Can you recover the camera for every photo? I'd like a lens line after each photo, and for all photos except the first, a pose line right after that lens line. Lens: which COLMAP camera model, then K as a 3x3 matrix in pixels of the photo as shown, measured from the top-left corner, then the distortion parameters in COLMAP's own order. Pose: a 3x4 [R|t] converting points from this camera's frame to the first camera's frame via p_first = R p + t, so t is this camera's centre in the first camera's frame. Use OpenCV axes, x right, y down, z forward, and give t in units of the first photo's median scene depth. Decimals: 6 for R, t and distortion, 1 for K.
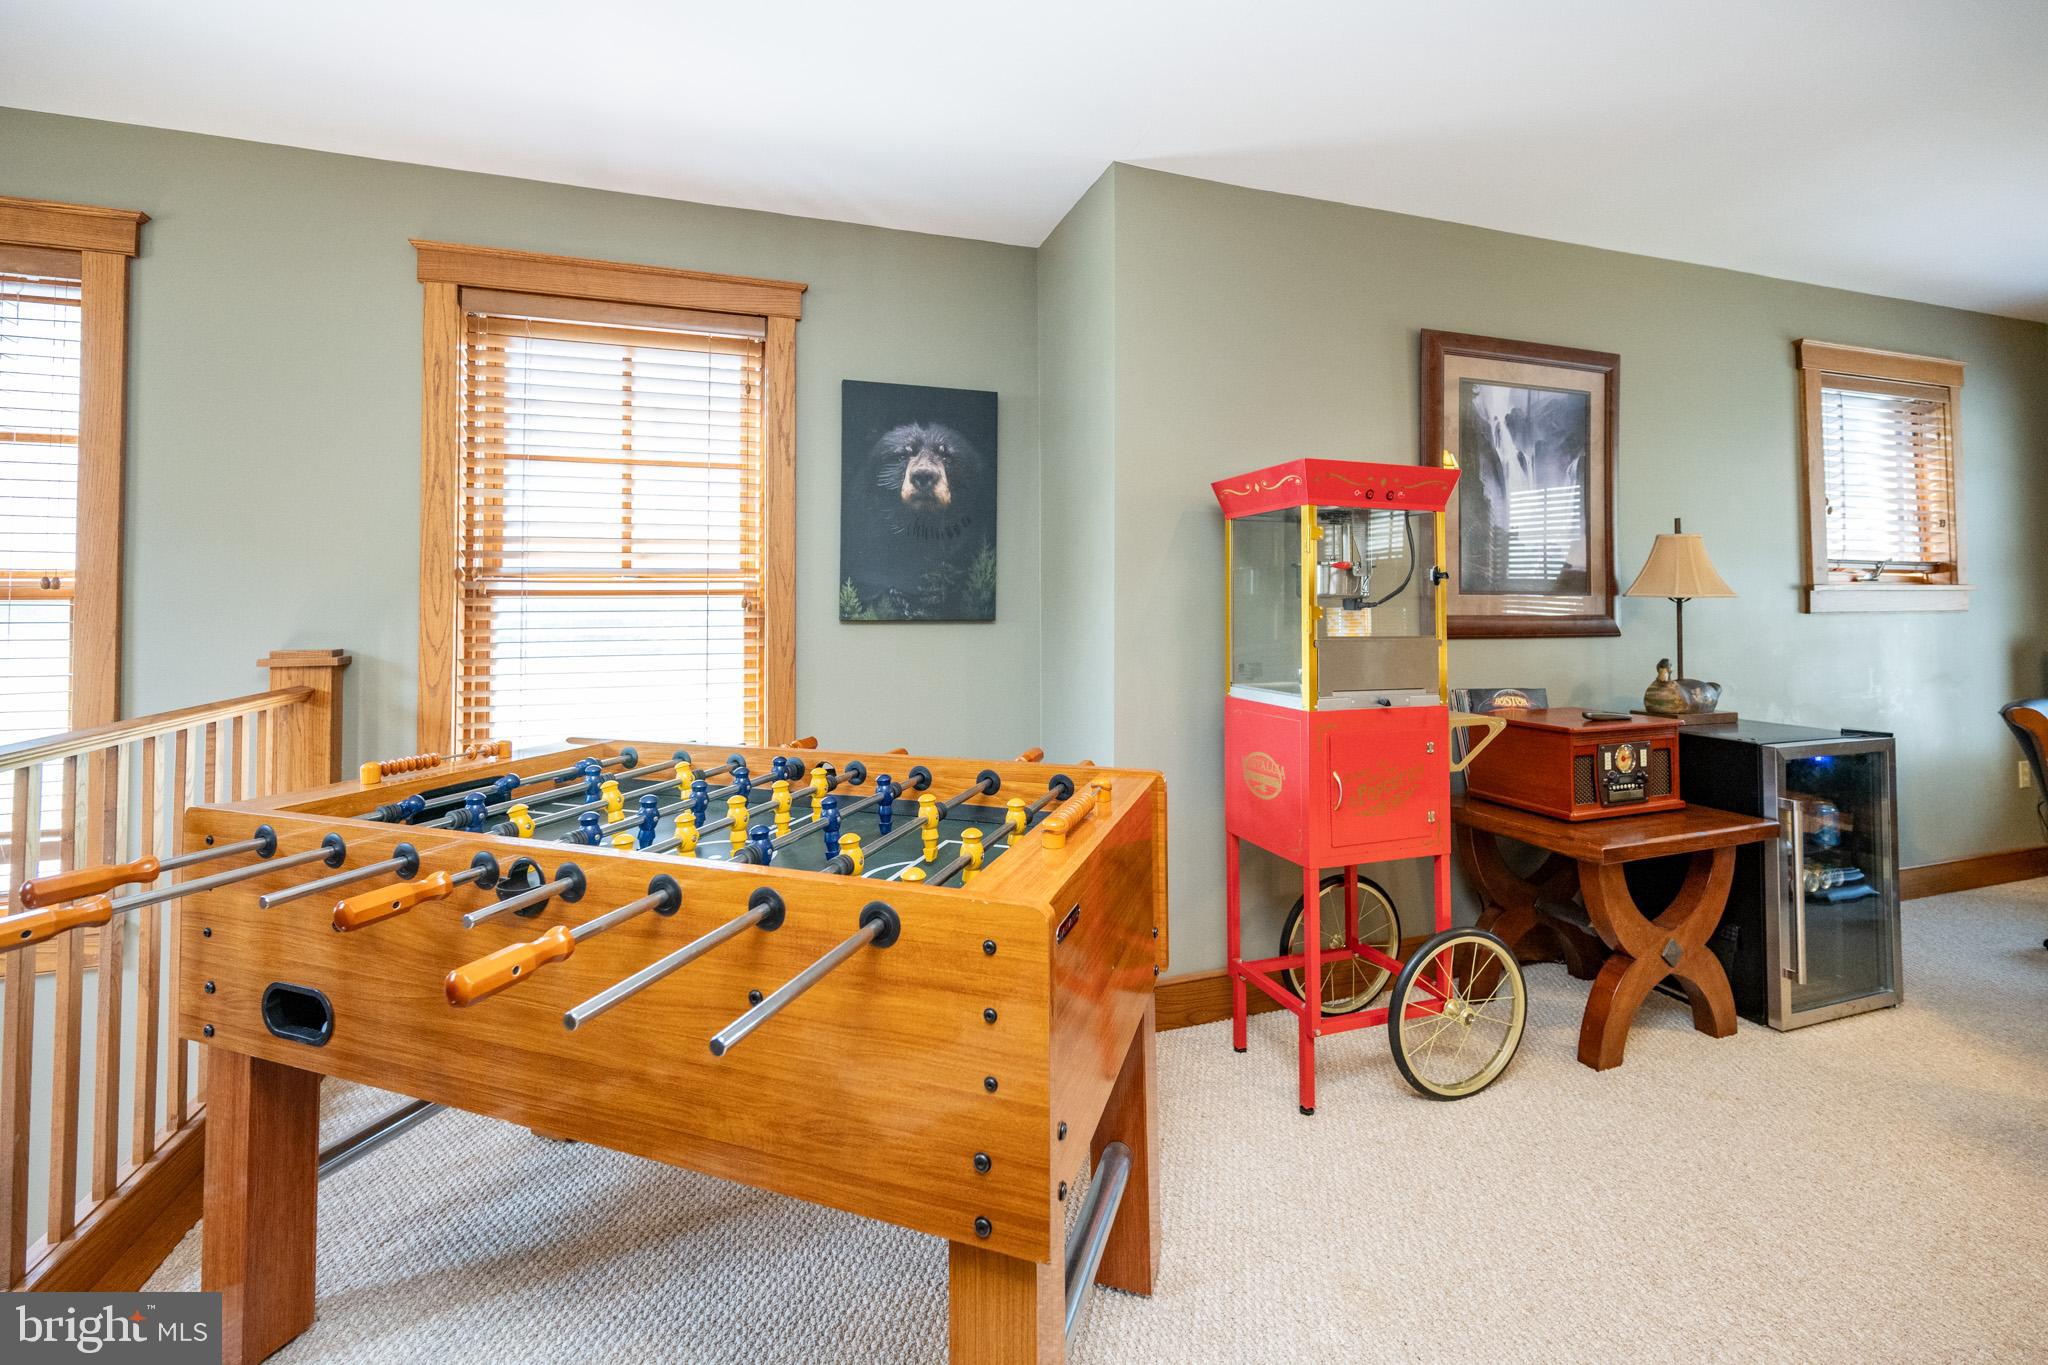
lens RADIAL K [[830.0, 0, 1017.3], [0, 830.0, 580.1], [0, 0, 1]] dist [0.005065, -0.001137]
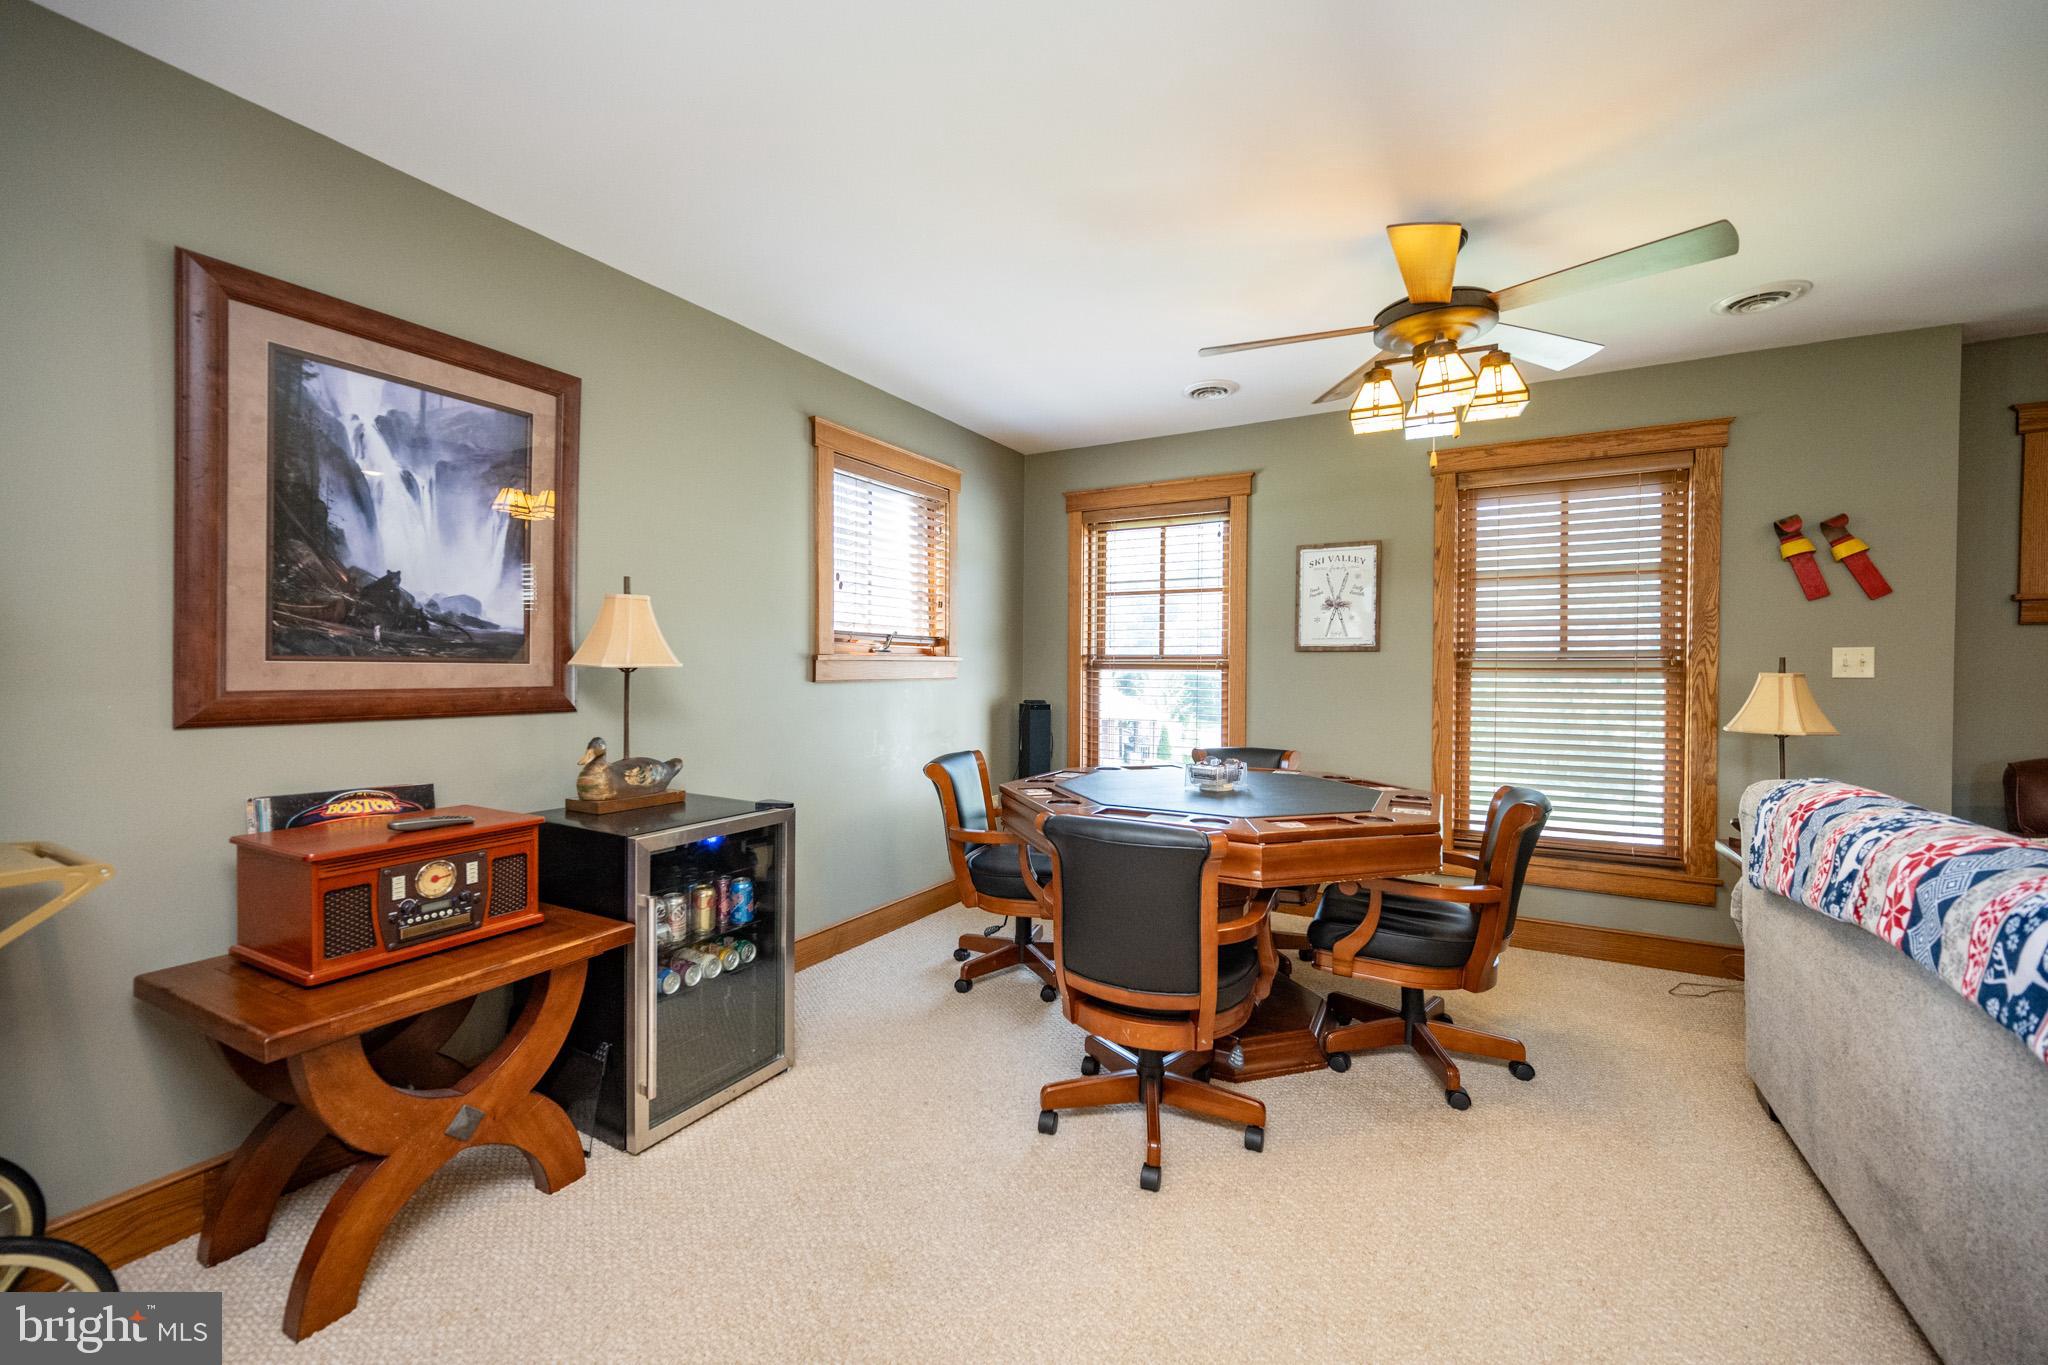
lens RADIAL K [[830.0, 0, 1028.5], [0, 830.0, 673.4], [0, 0, 1]] dist [0.005065, -0.001137]
pose [[0.733920, 0.001315, 0.679234, 0.528466], [-0.027416, 0.999241, 0.027689, -0.008909], [-0.678682, -0.038943, 0.733399, 0.066737]]
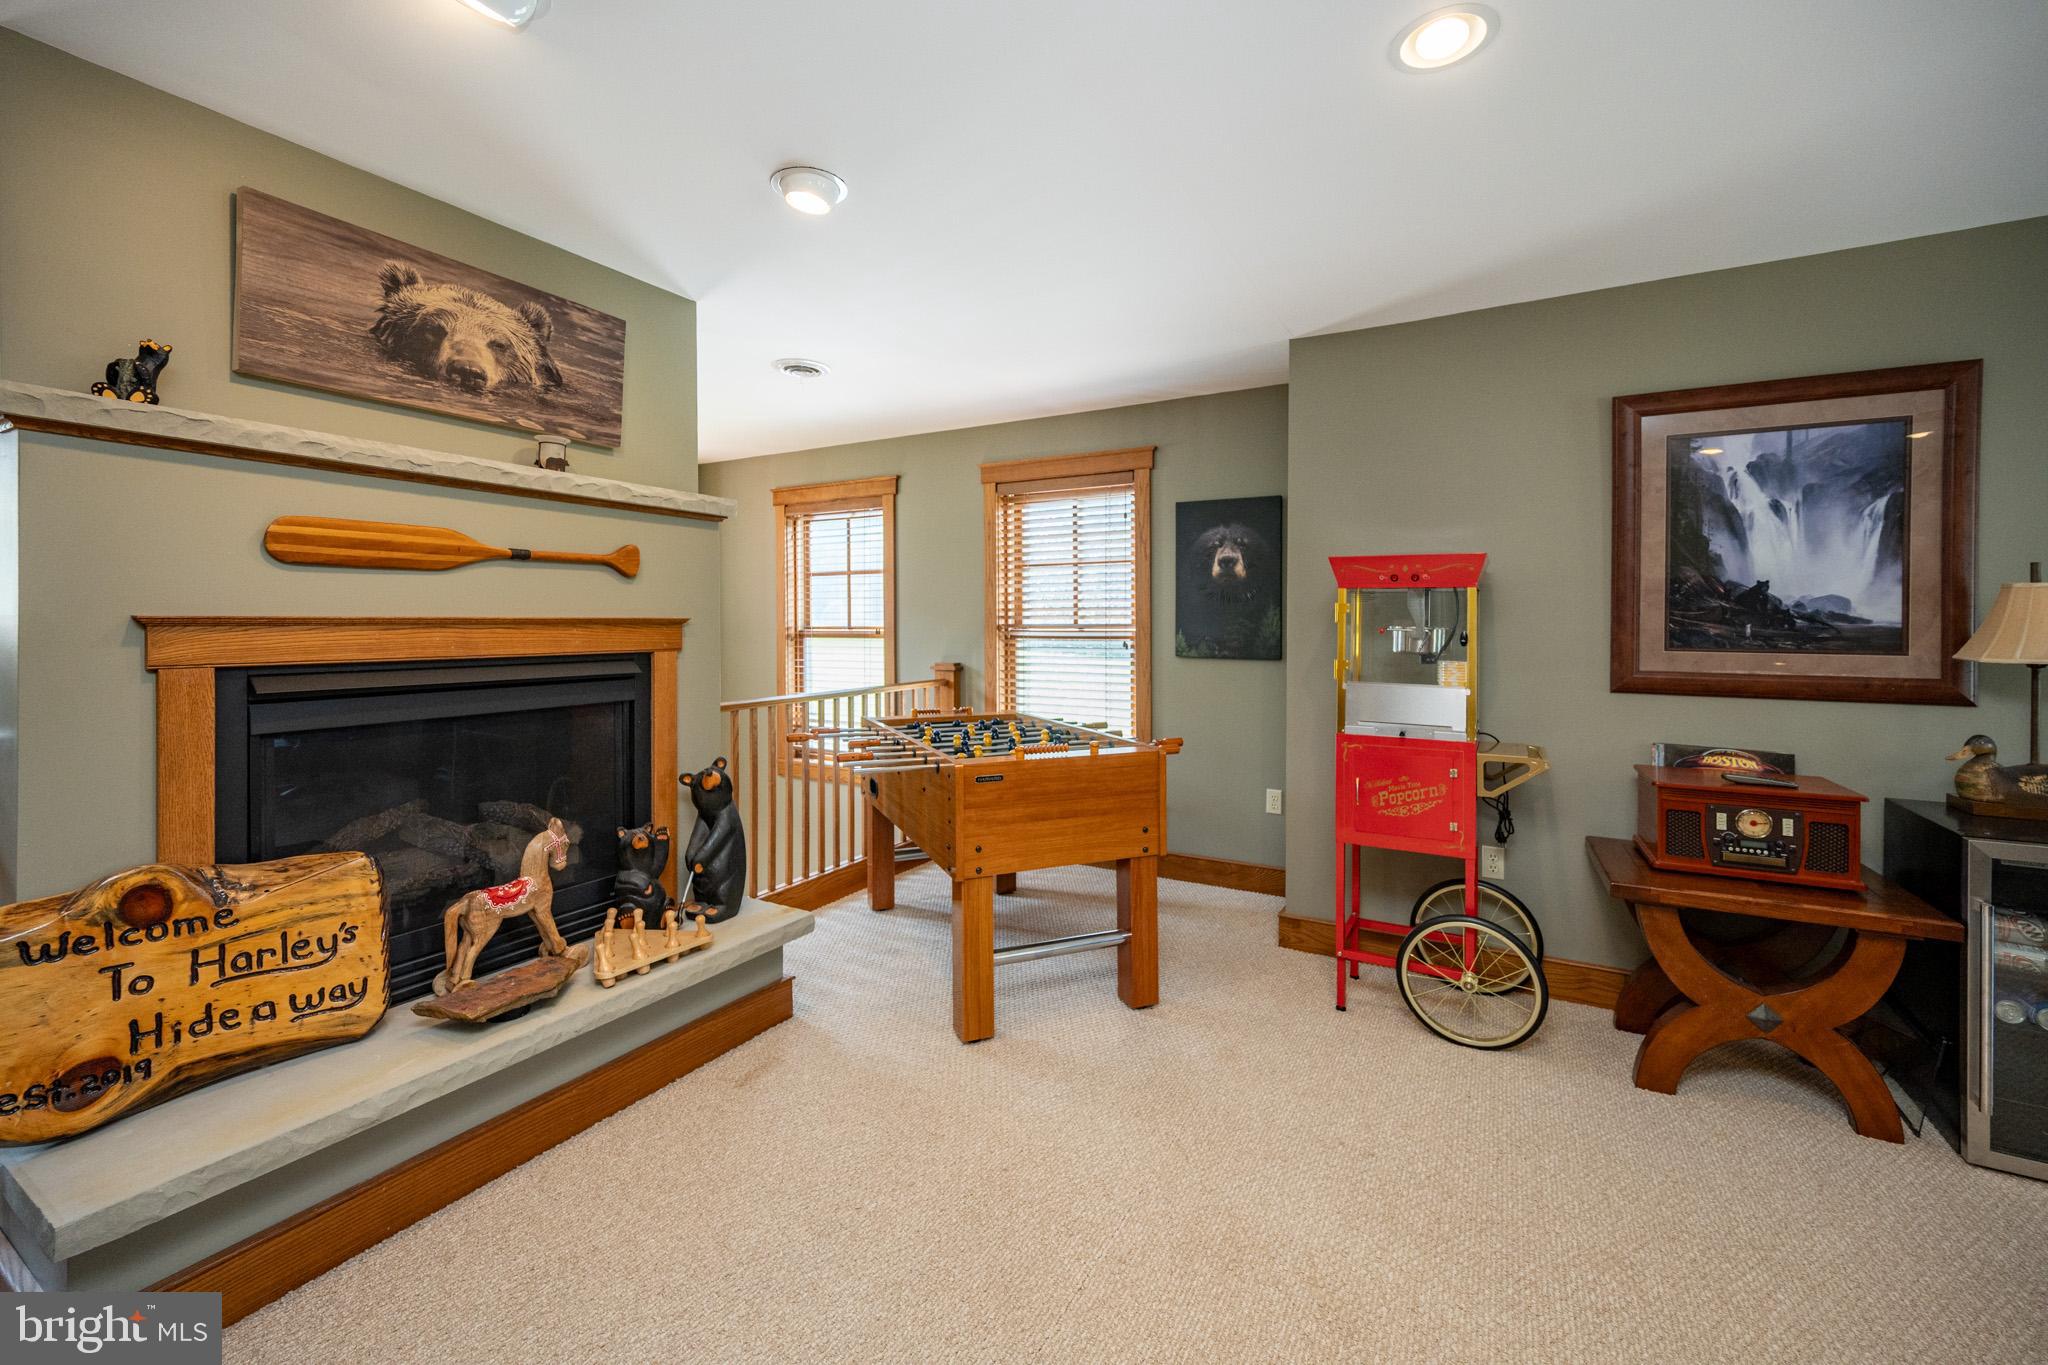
lens RADIAL K [[830.0, 0, 1038.0], [0, 830.0, 625.9], [0, 0, 1]] dist [0.005065, -0.001137]
pose [[0.679338, 0.005115, -0.733807, 0.760134], [0.014522, 0.999686, 0.020412, -0.045769], [0.733681, -0.024523, 0.679051, -0.252090]]
